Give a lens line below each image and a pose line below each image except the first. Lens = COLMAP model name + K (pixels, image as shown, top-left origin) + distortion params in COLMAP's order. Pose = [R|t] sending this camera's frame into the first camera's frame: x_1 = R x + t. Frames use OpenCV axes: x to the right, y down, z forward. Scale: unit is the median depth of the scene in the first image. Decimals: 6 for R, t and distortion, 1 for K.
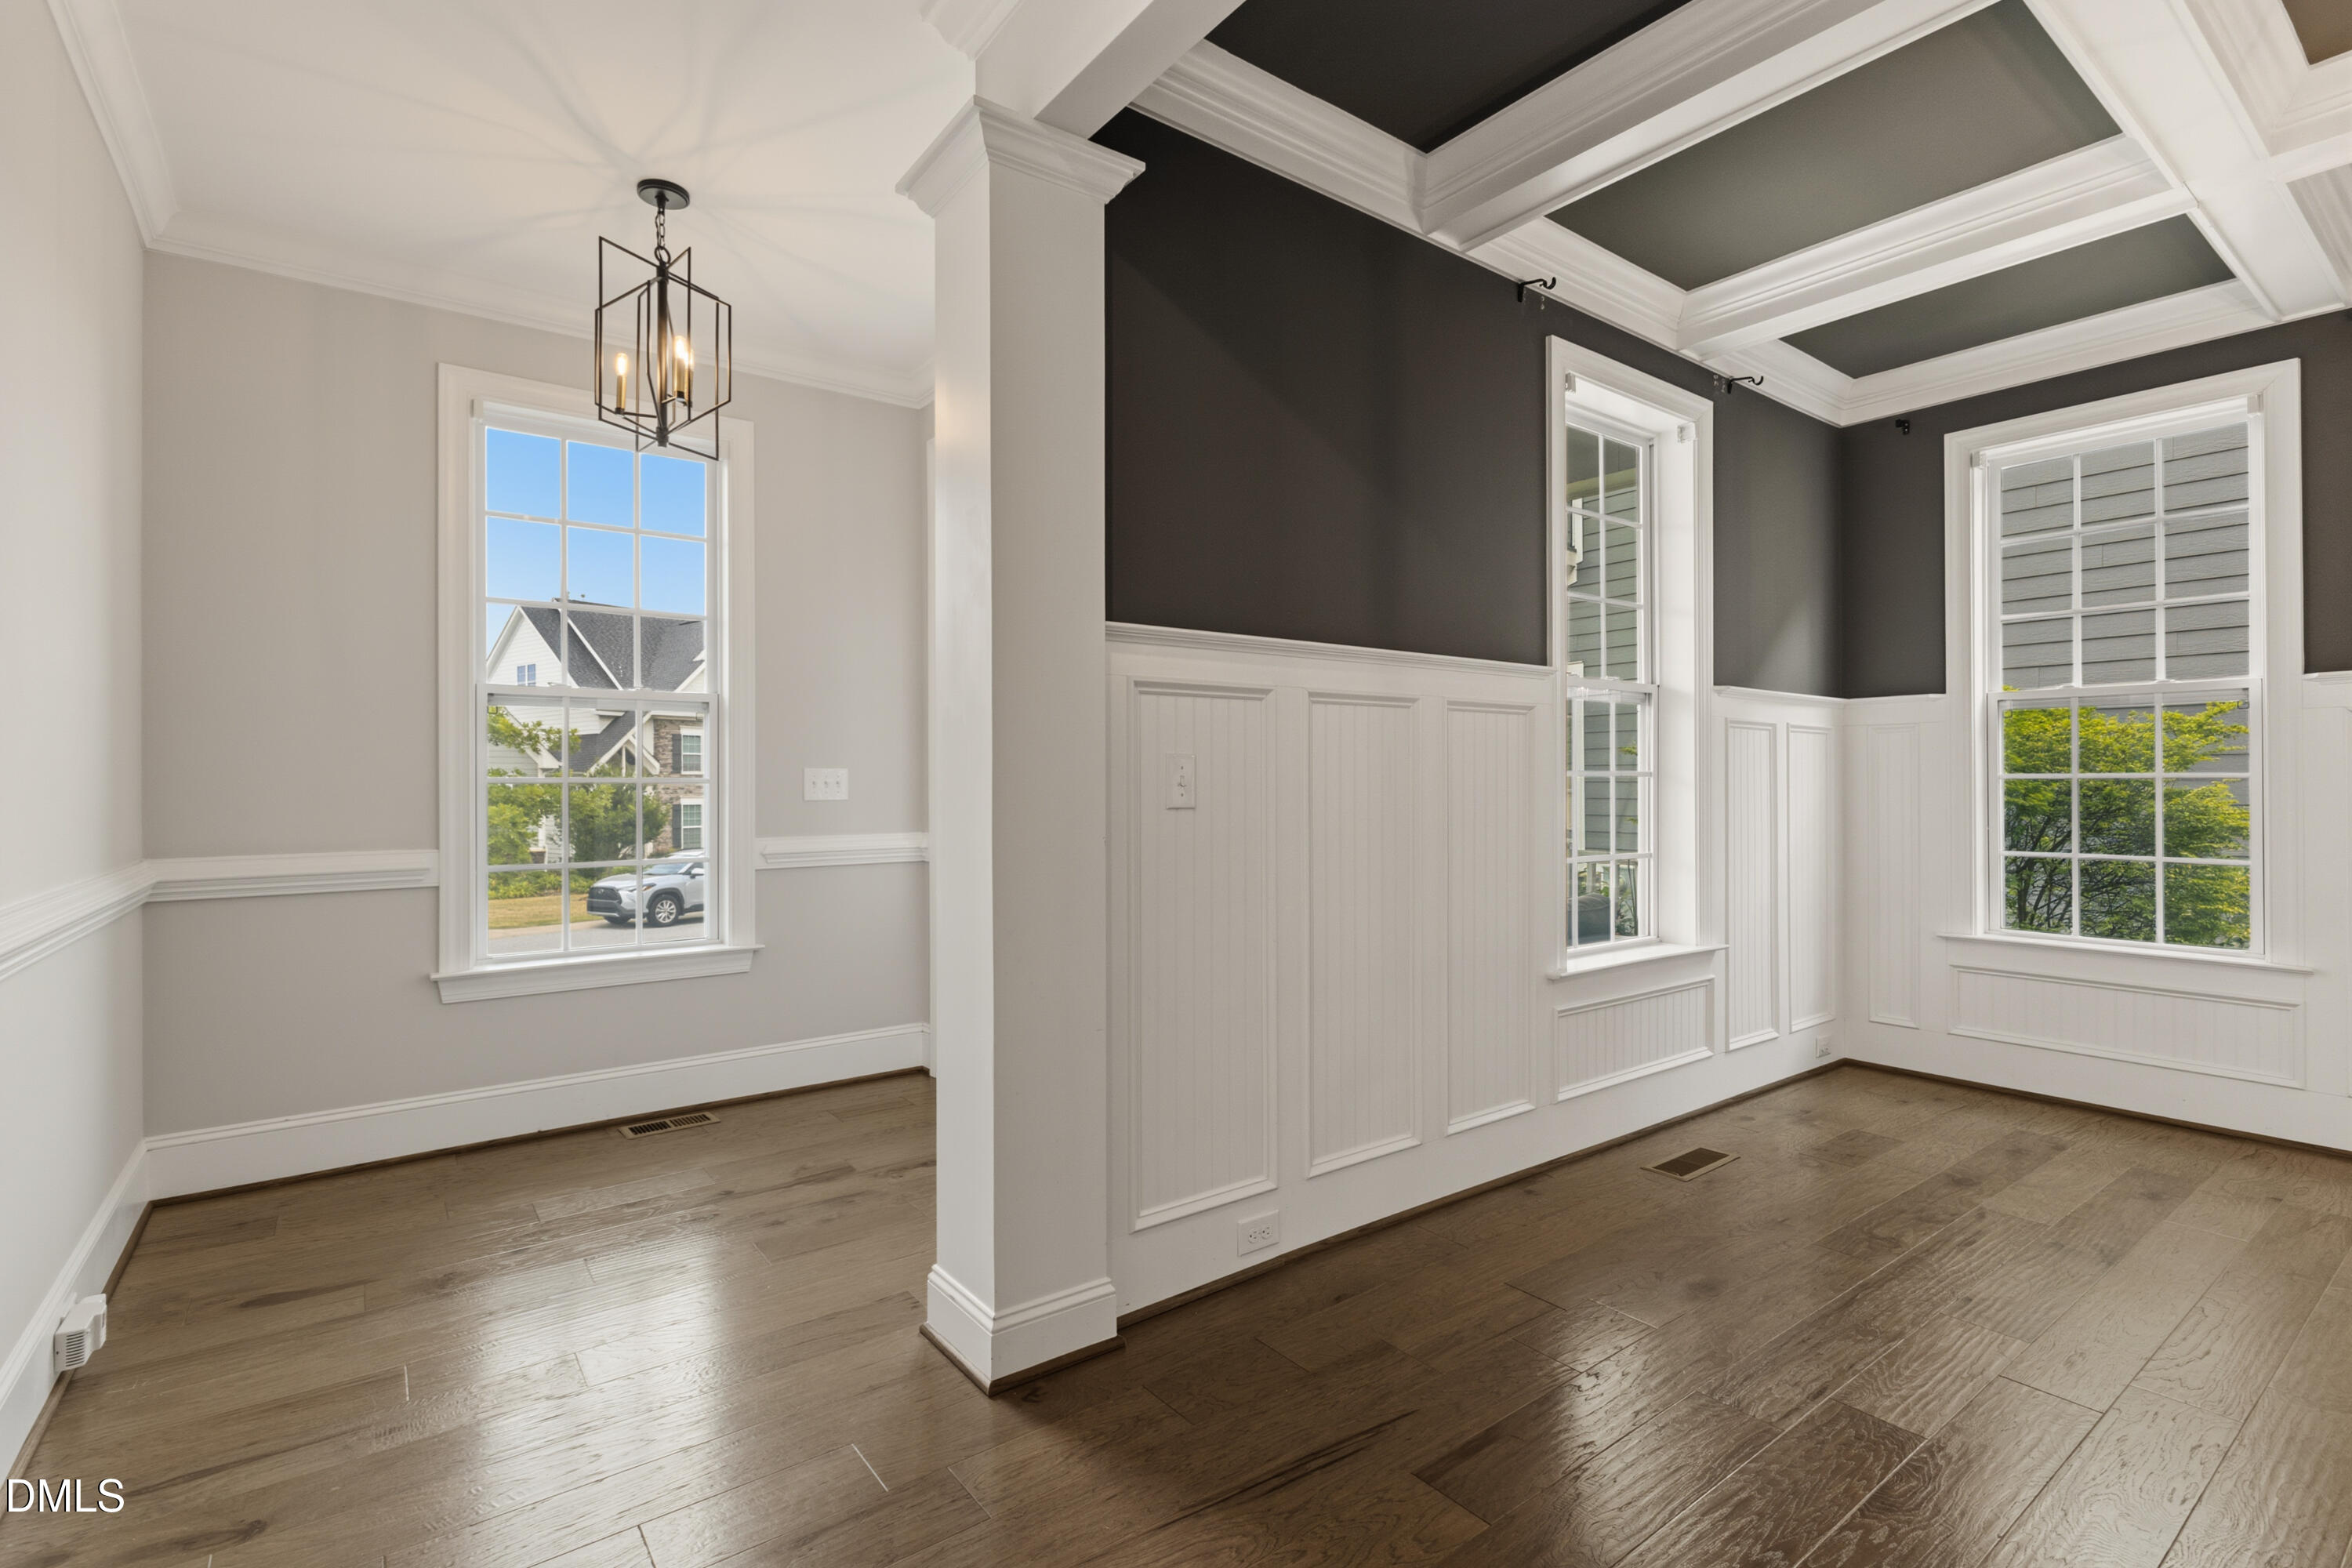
lens RADIAL K [[1079.3, 0, 1178.0], [0, 1079.3, 778.9], [0, 0, 1]] dist [0.003014, 0.000060]
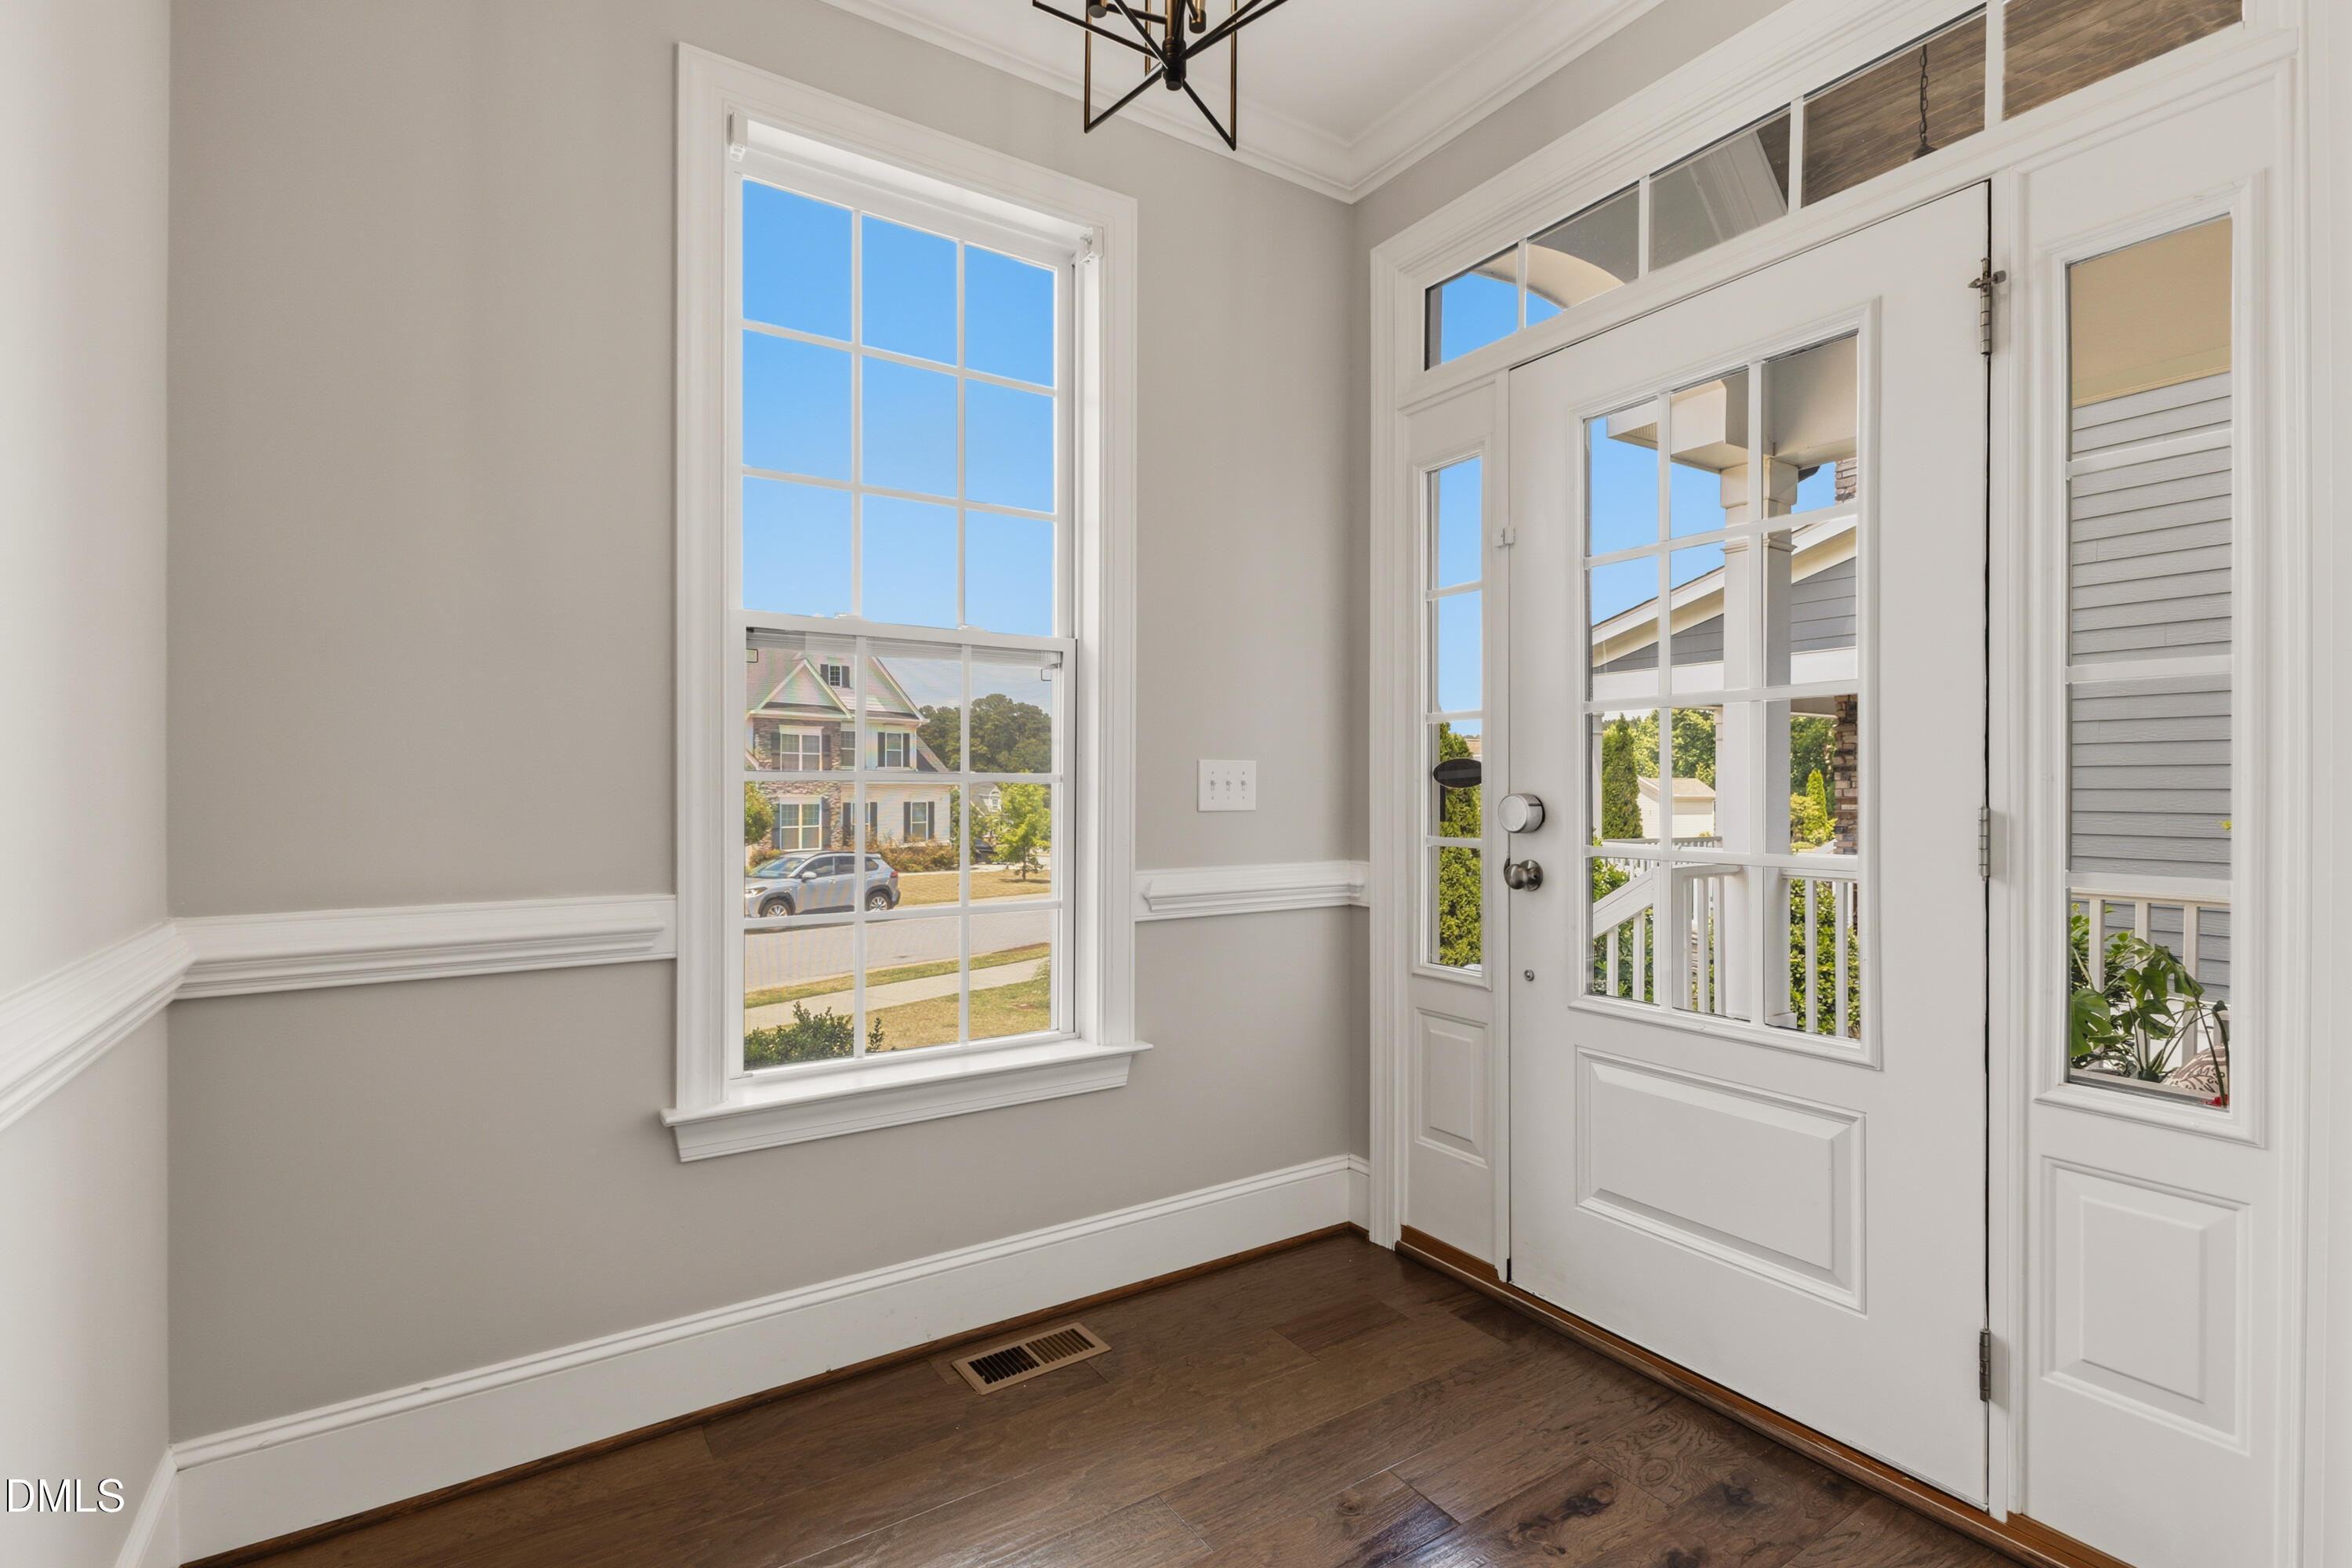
lens RADIAL K [[1079.3, 0, 1172.6], [0, 1079.3, 787.5], [0, 0, 1]] dist [0.003014, 0.000060]
pose [[0.997589, 0.007452, -0.068991, -0.349863], [-0.007082, 0.999959, 0.005604, 0.003279], [0.069030, -0.005102, 0.997602, 0.409698]]
